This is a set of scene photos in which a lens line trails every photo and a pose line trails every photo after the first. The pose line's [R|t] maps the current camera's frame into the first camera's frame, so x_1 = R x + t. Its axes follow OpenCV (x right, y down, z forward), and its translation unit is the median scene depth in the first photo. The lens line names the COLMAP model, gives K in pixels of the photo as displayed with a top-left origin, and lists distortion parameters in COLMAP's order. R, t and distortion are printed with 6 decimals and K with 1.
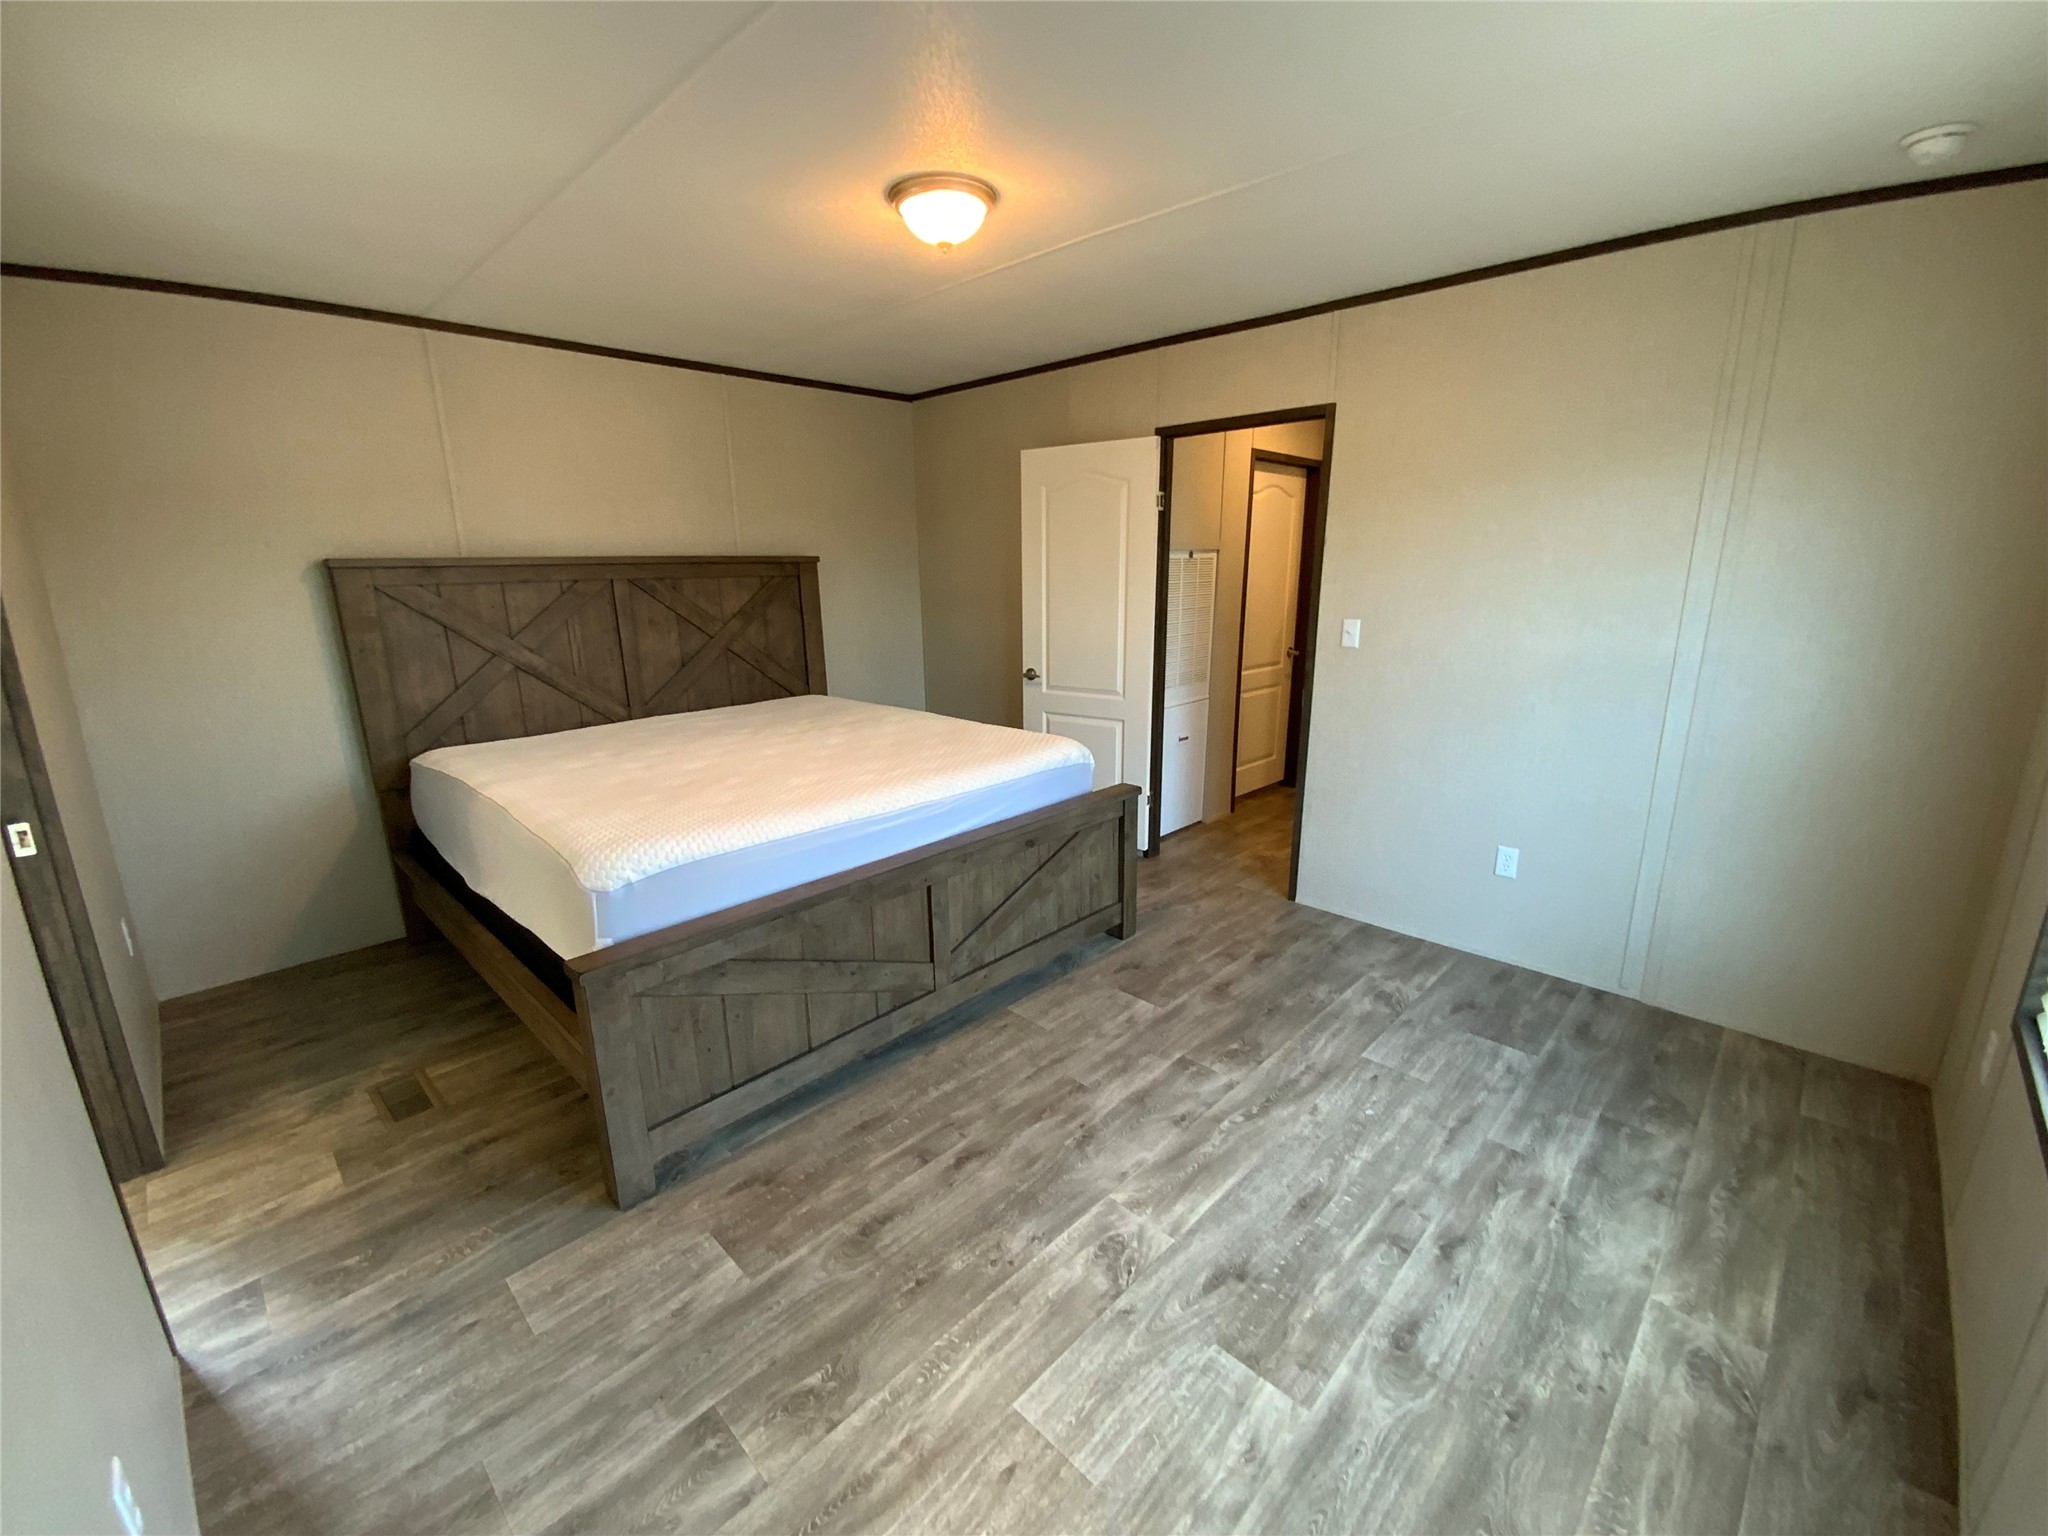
lens RADIAL K [[841.1, 0, 1026.8], [0, 841.1, 771.4], [0, 0, 1]] dist [0.000337, -0.000335]
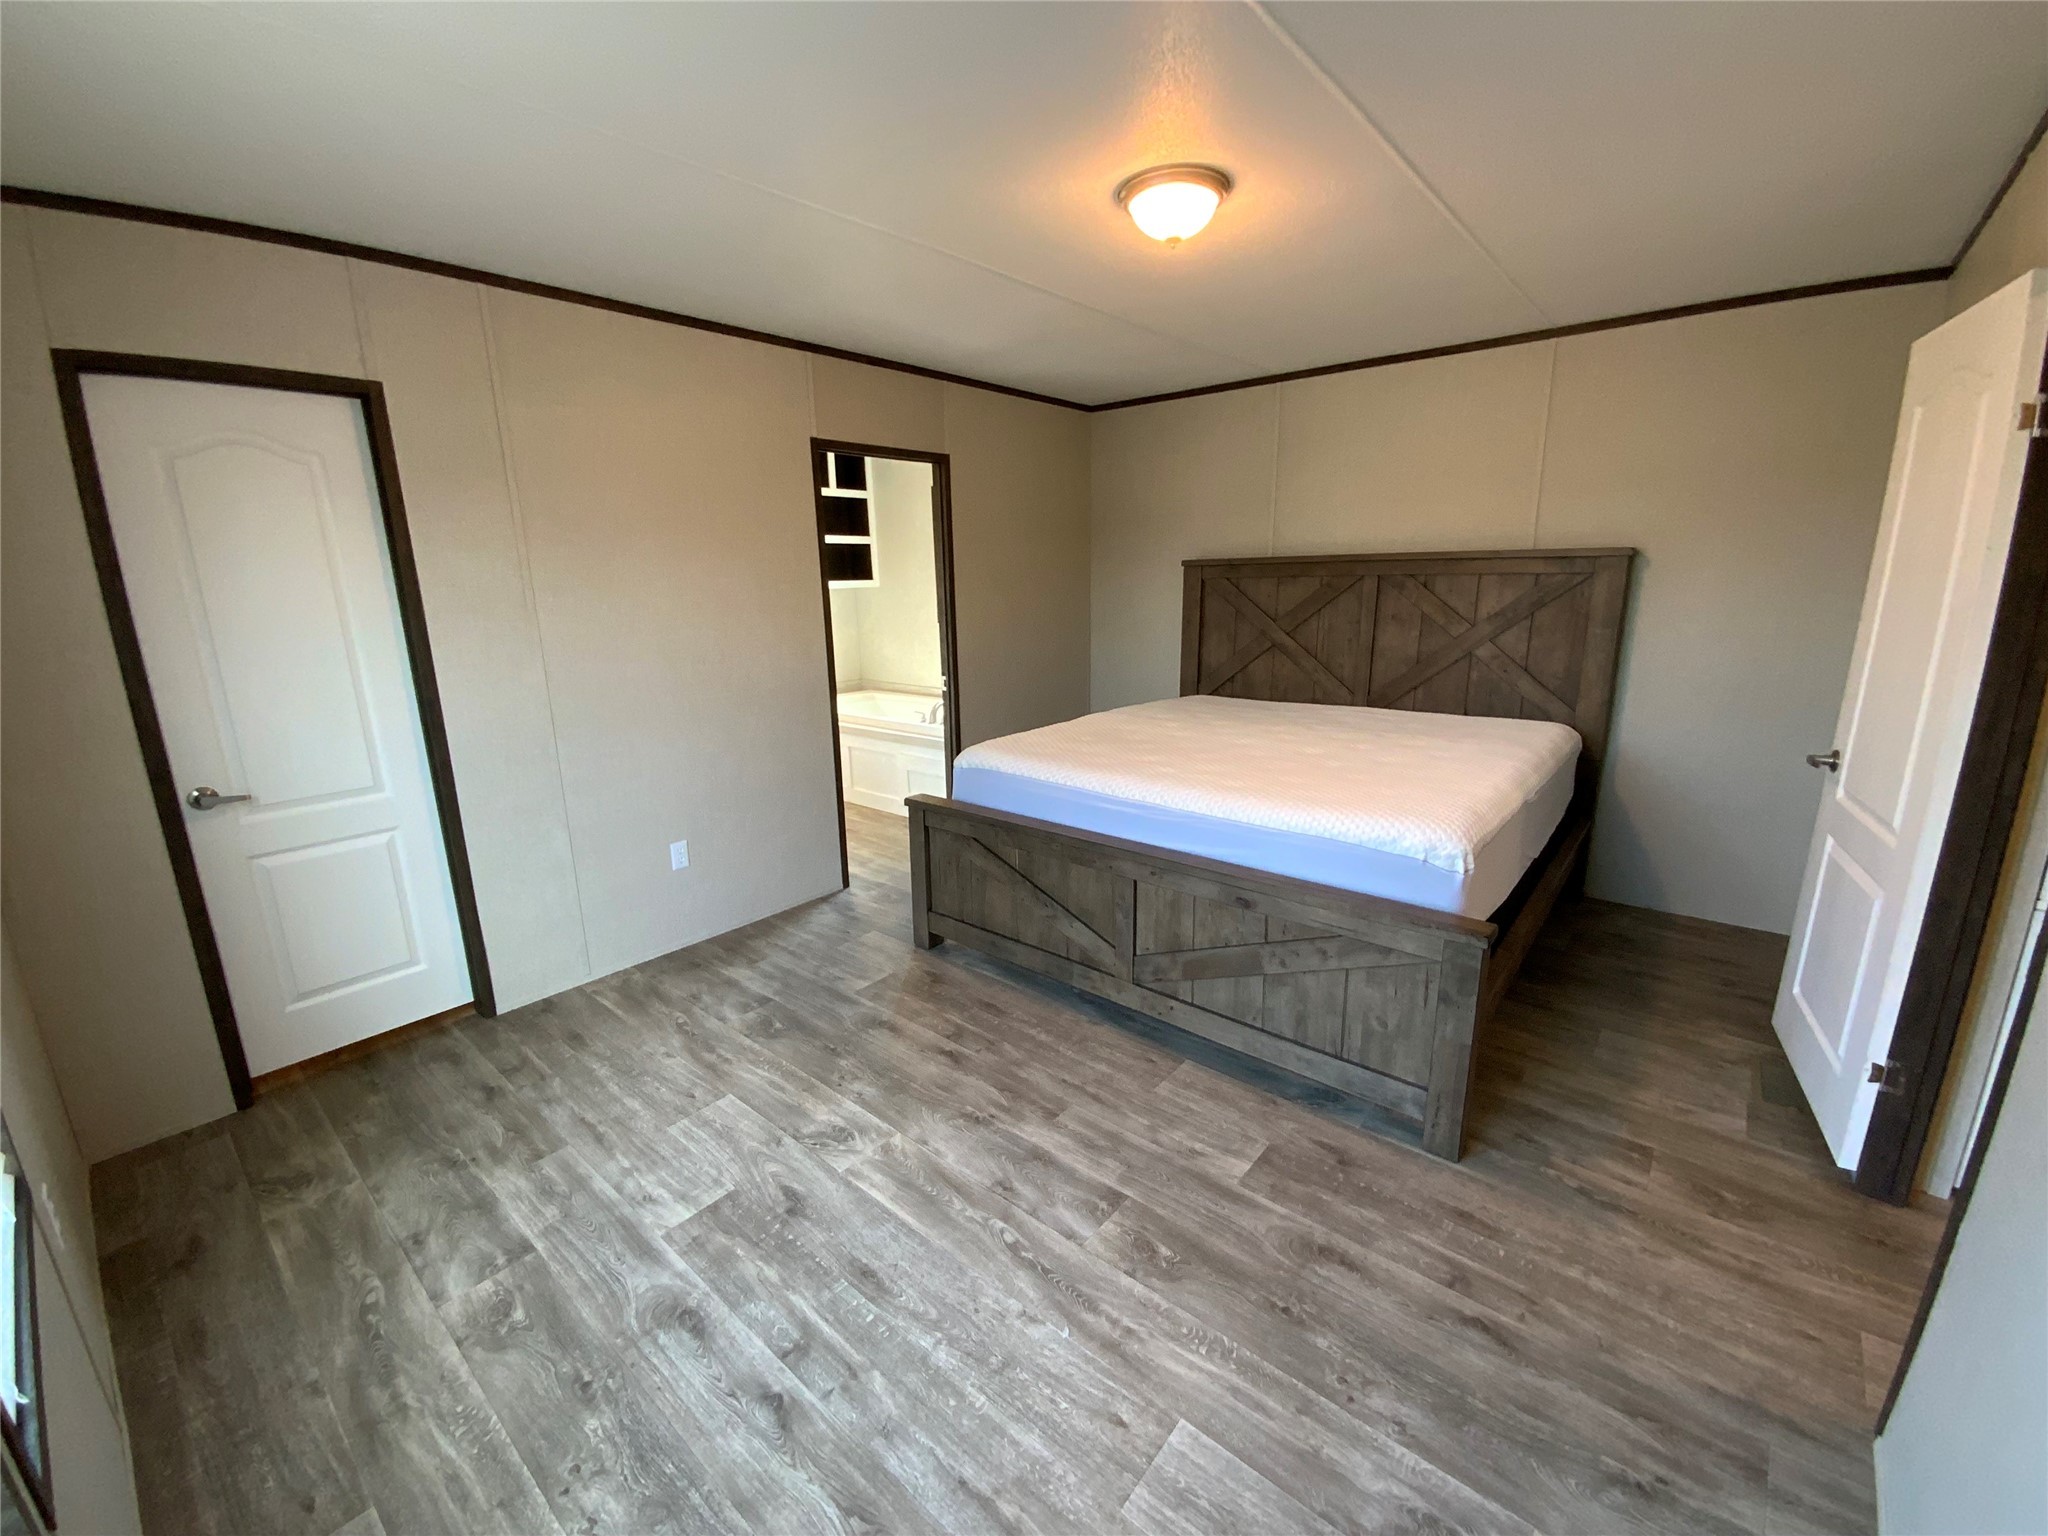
lens RADIAL K [[834.4, 0, 1029.3], [0, 834.4, 767.5], [0, 0, 1]] dist [-0.000722, -0.000023]
pose [[0.062476, 0.240641, -0.968601, 1.151575], [-0.232594, 0.947285, 0.220343, -0.266965], [0.970565, 0.211525, 0.115154, 1.002631]]
